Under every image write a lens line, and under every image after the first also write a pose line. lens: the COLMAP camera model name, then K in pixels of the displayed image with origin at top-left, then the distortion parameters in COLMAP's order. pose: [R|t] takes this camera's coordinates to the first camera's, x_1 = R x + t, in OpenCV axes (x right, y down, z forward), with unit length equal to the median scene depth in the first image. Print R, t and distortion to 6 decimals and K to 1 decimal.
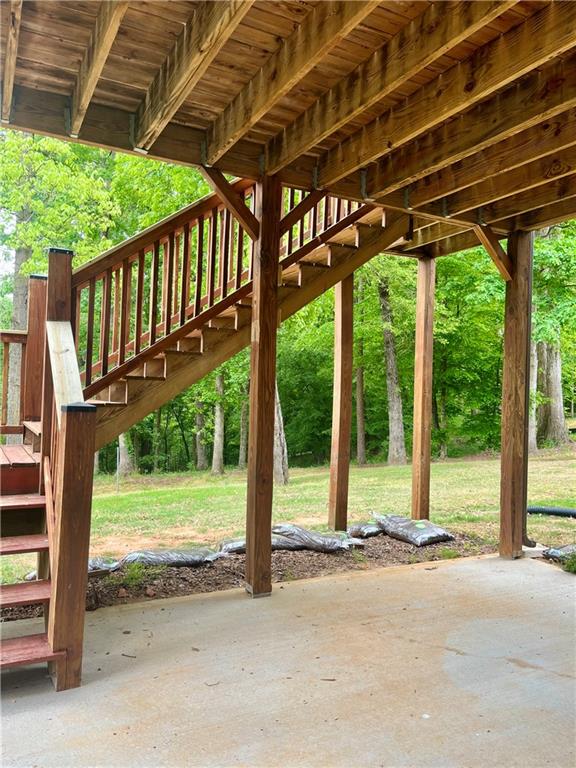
lens RADIAL K [[581.8, 0, 286.3], [0, 581.8, 384.9], [0, 0, 1]] dist [0.031974, 0.000347]
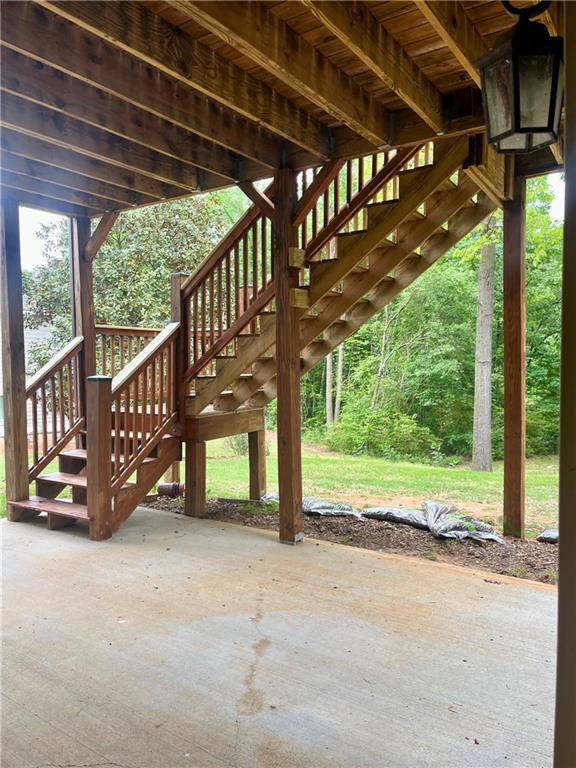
lens RADIAL K [[581.8, 0, 286.2], [0, 581.8, 384.1], [0, 0, 1]] dist [0.031974, 0.000347]
pose [[0.470620, -0.005513, -0.882319, 0.980427], [0.037776, 0.999189, 0.013907, 0.035769], [0.881527, -0.039876, 0.470447, 0.483989]]
